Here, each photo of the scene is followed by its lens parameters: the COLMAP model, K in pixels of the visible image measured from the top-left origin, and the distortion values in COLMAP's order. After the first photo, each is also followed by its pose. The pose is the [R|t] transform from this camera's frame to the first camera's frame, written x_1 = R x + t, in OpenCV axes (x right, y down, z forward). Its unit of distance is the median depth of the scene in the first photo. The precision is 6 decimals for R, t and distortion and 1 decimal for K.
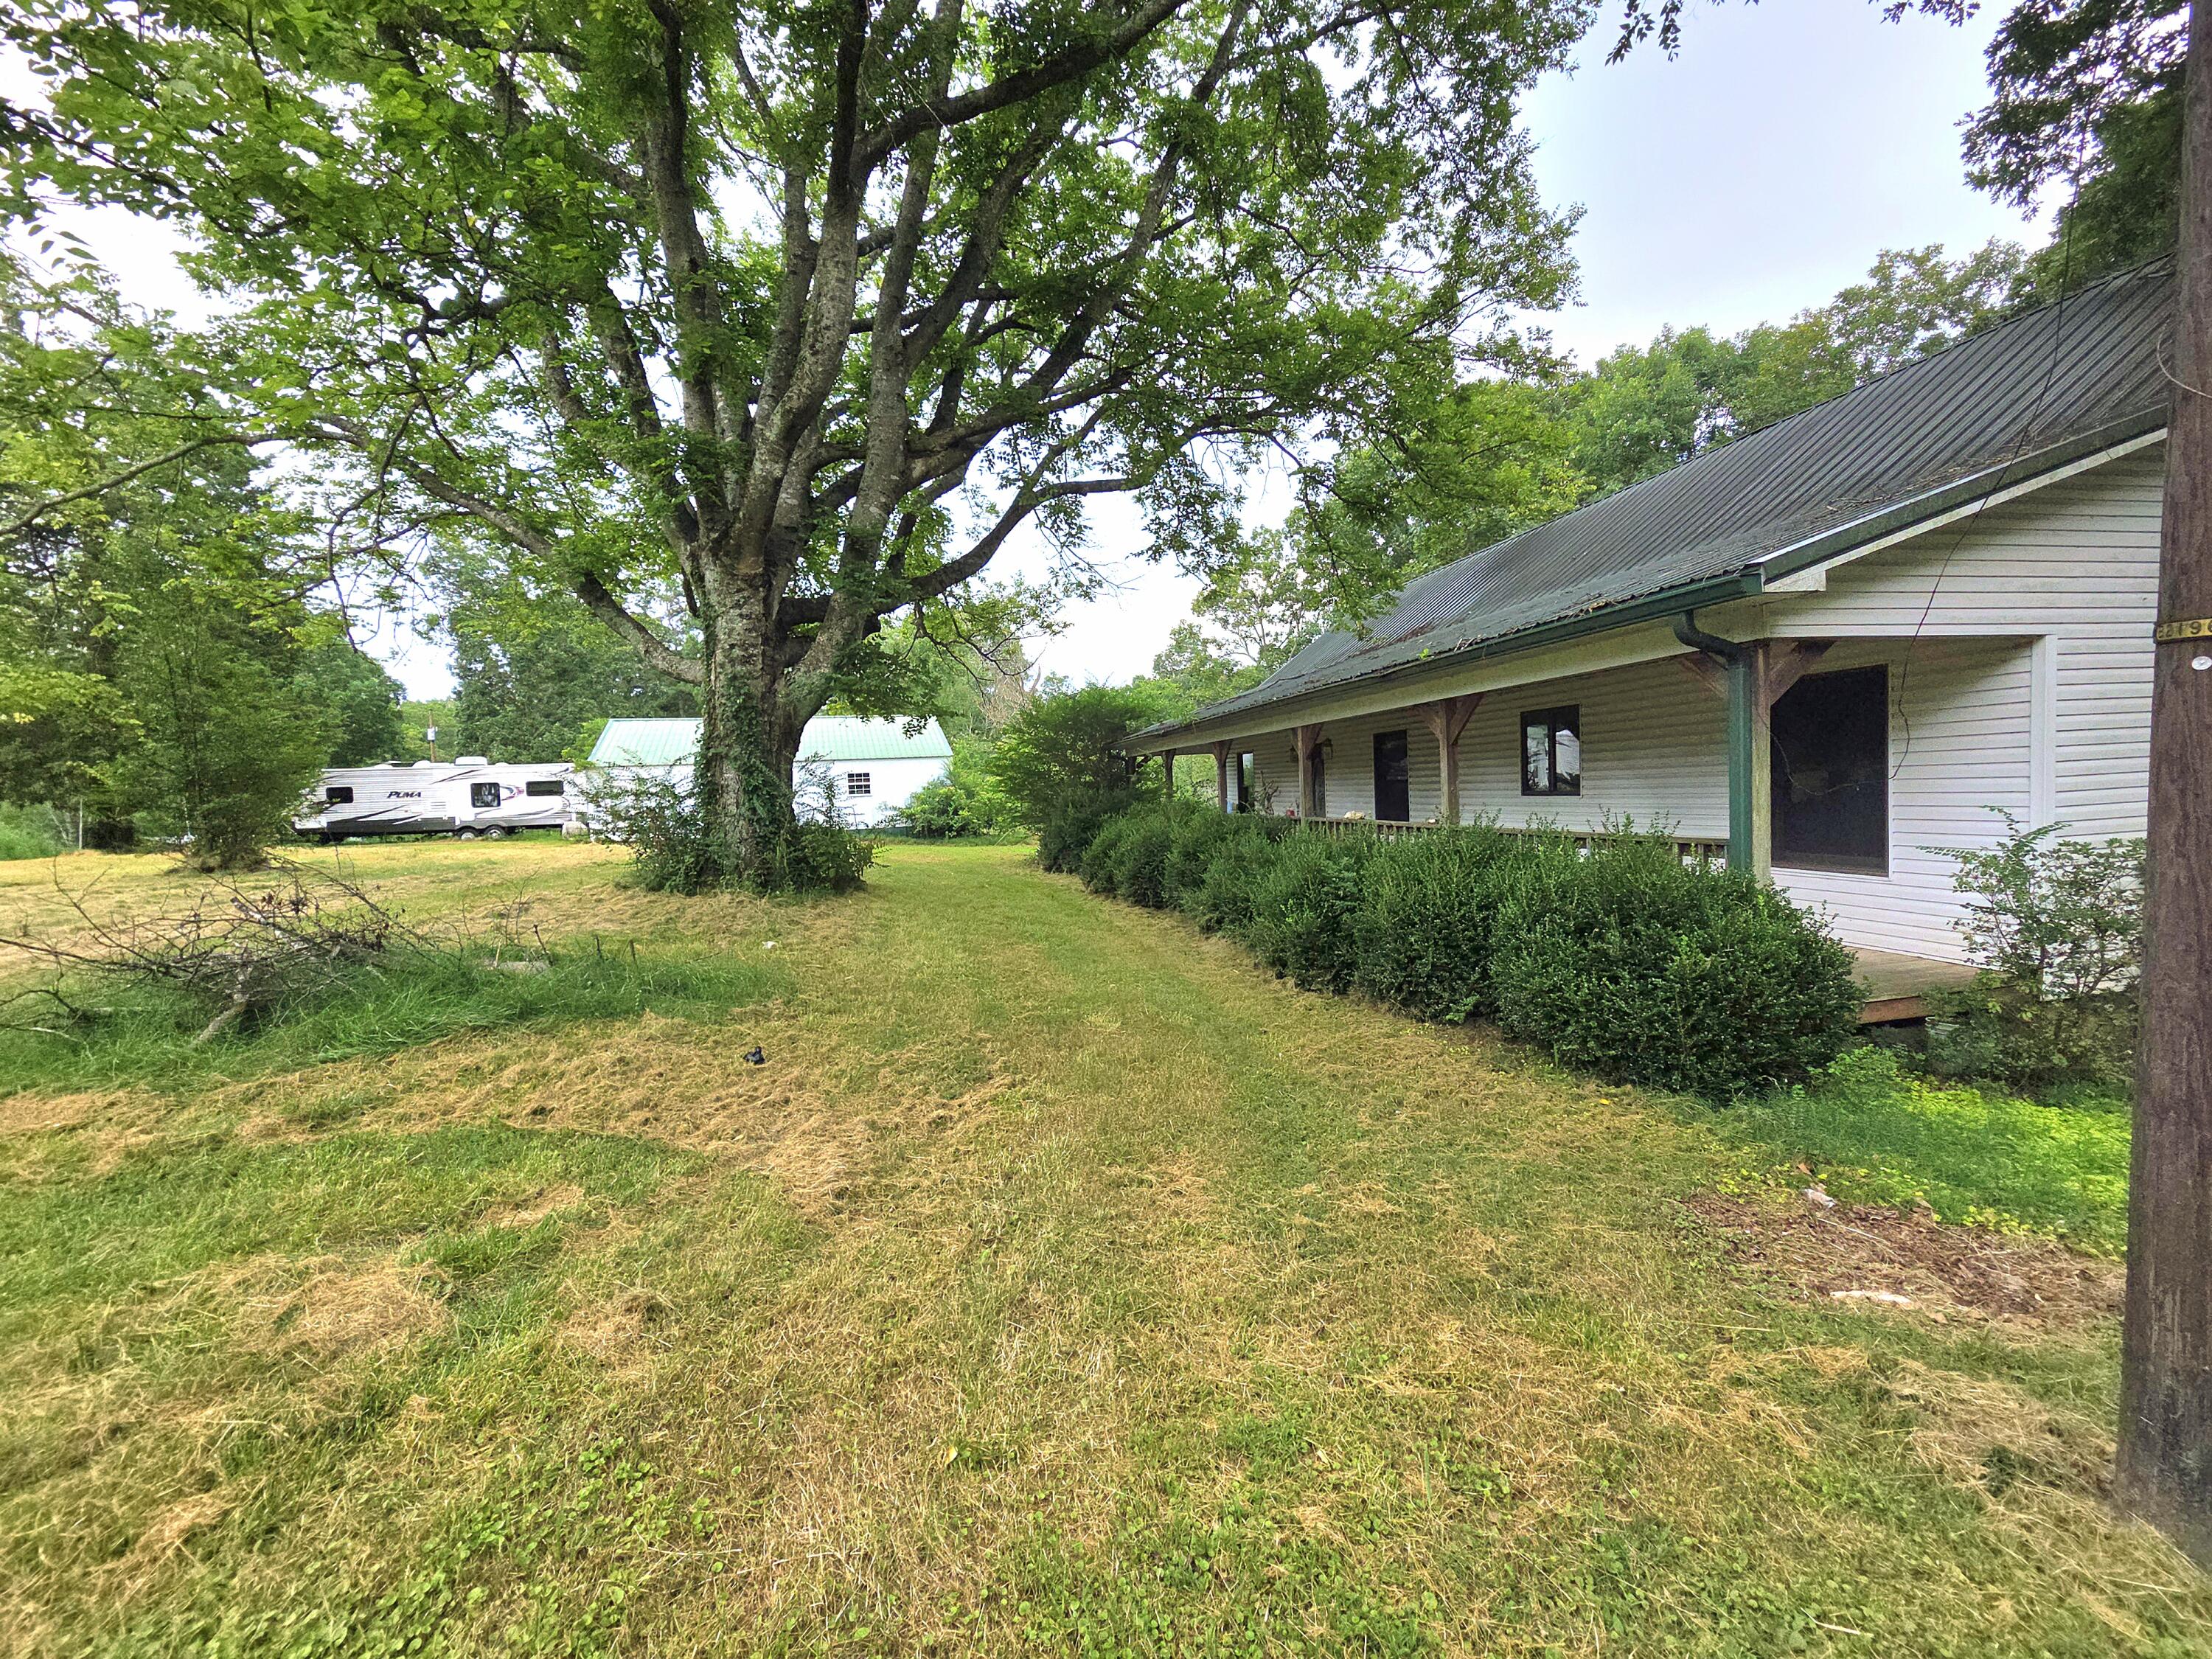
lens RADIAL K [[900.8, 0, 1099.7], [0, 900.8, 832.0], [0, 0, 1]] dist [0.002103, 0.000315]
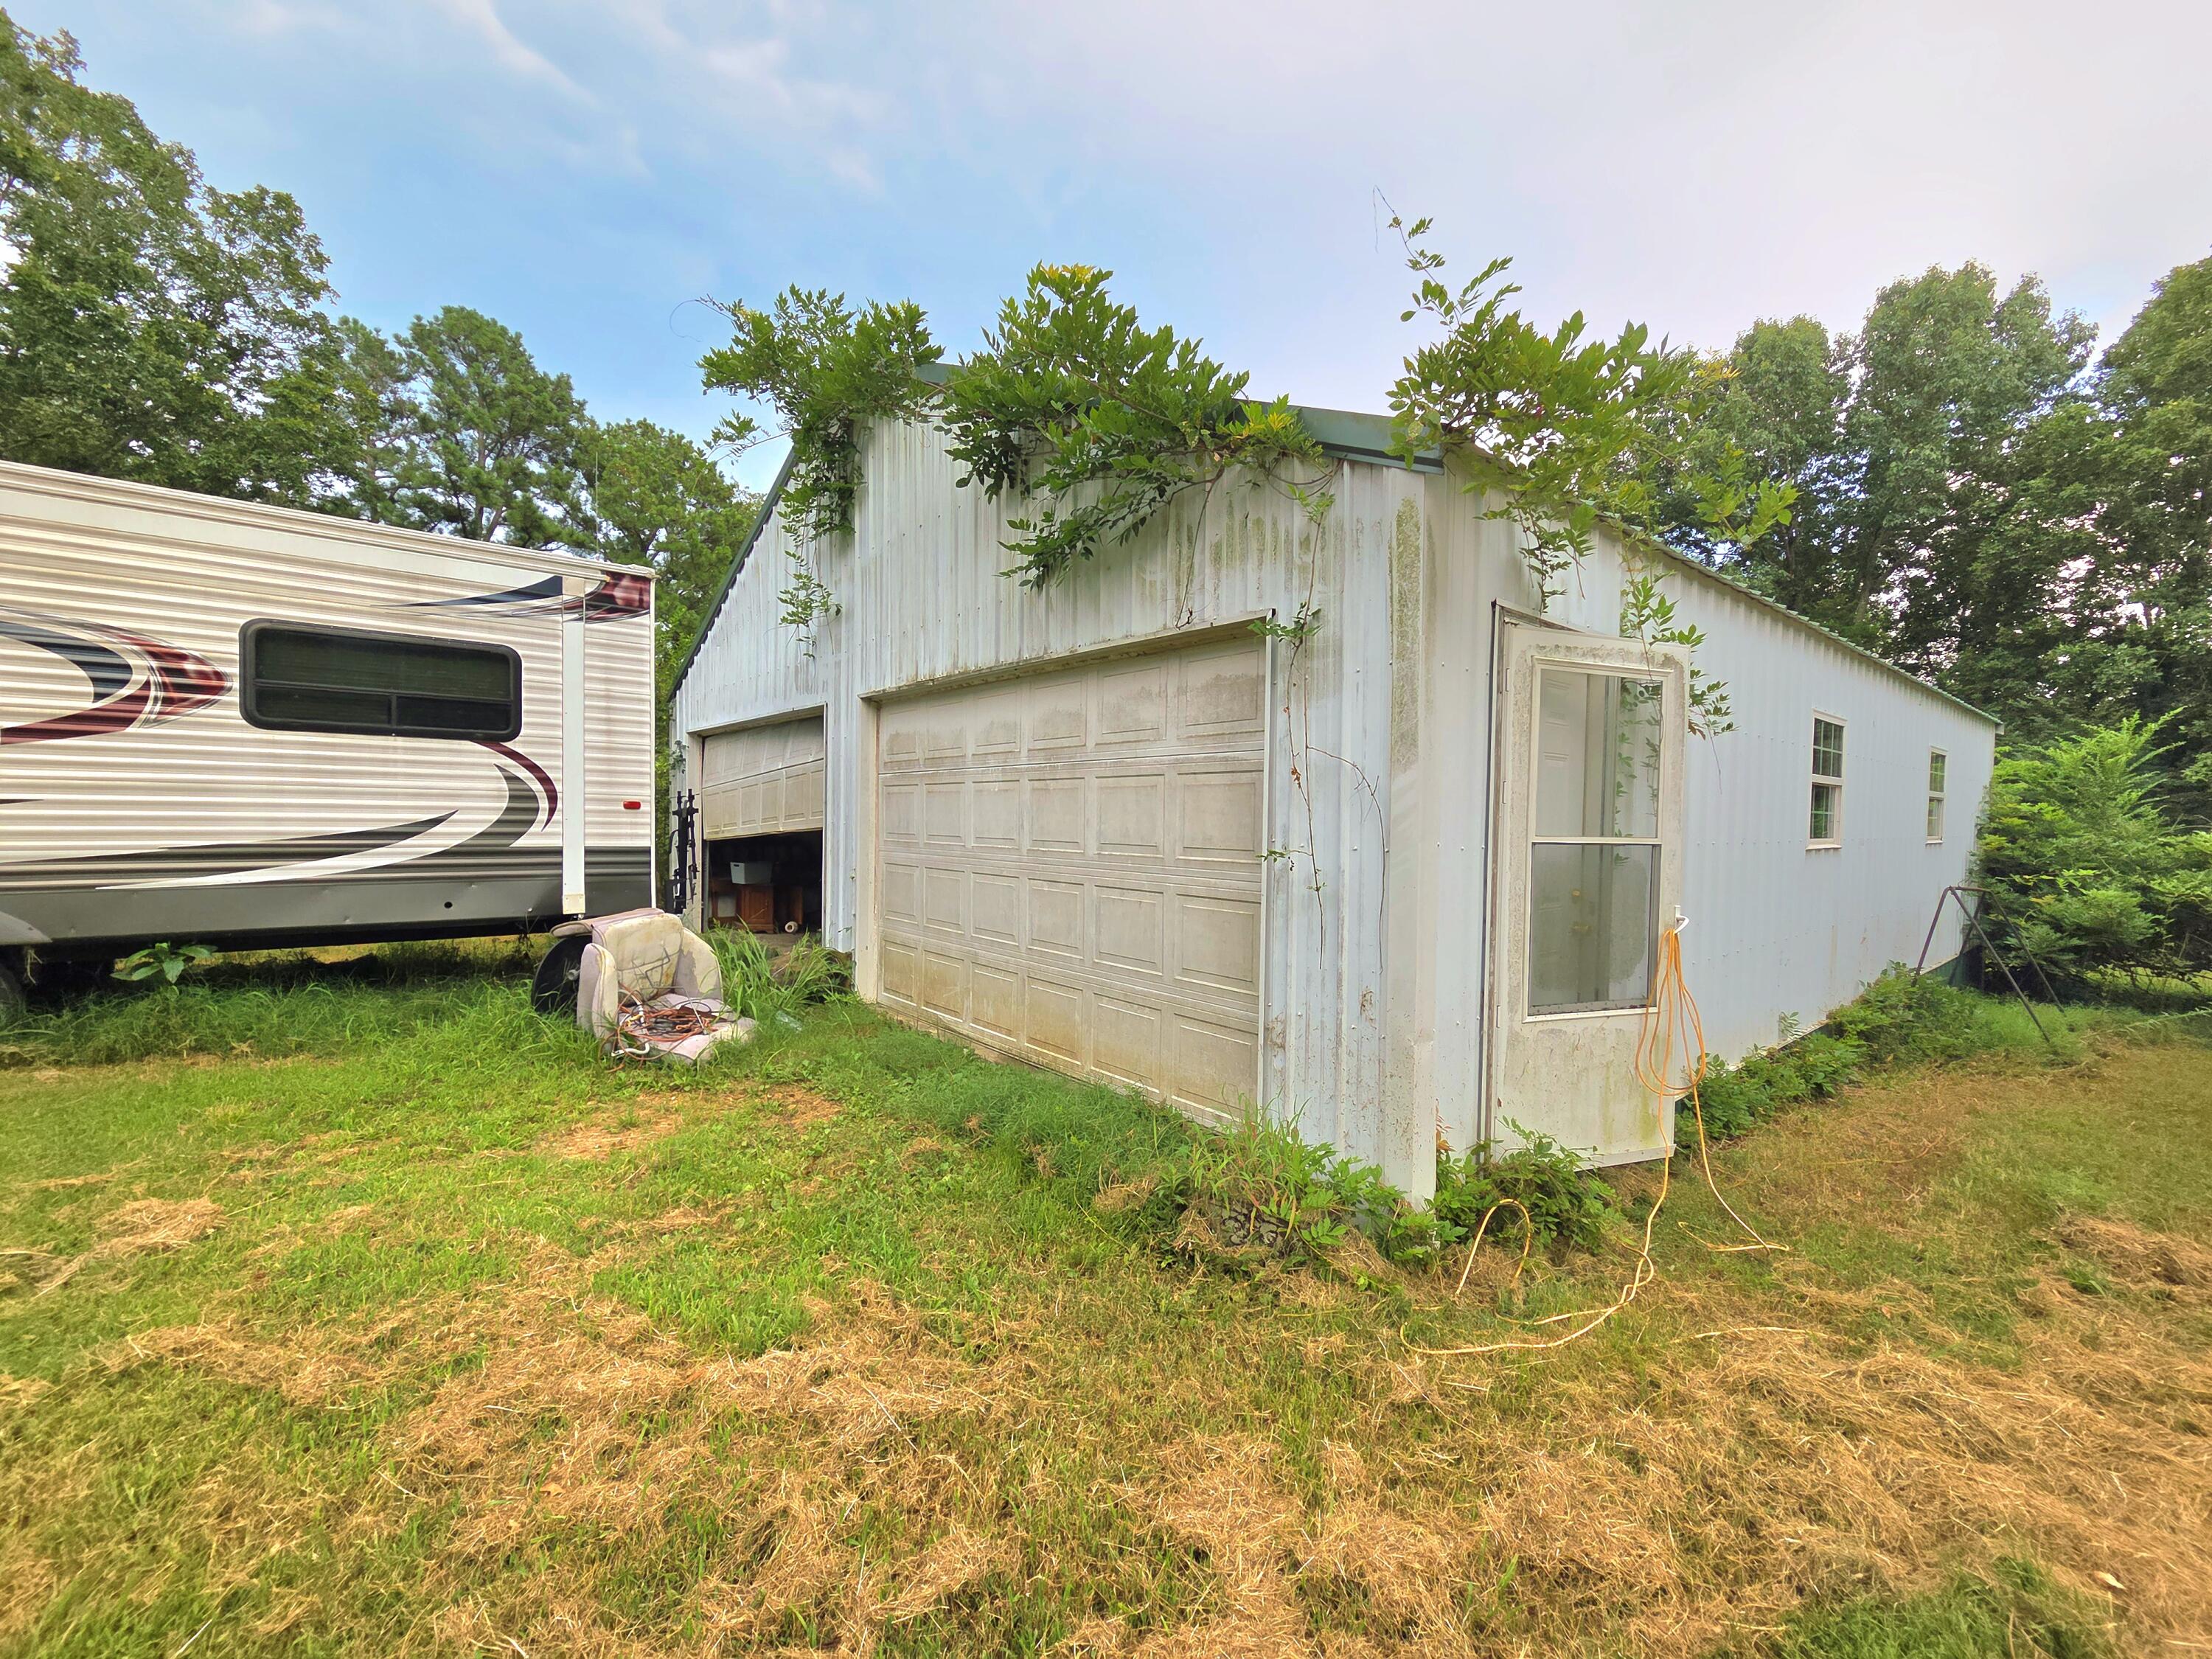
lens RADIAL K [[900.8, 0, 1106.1], [0, 900.8, 834.8], [0, 0, 1]] dist [0.002103, 0.000315]
pose [[0.874661, 0.044823, 0.482658, -0.581627], [-0.029182, 0.998779, -0.039871, -0.020353], [-0.483855, 0.020789, 0.874901, 0.806258]]
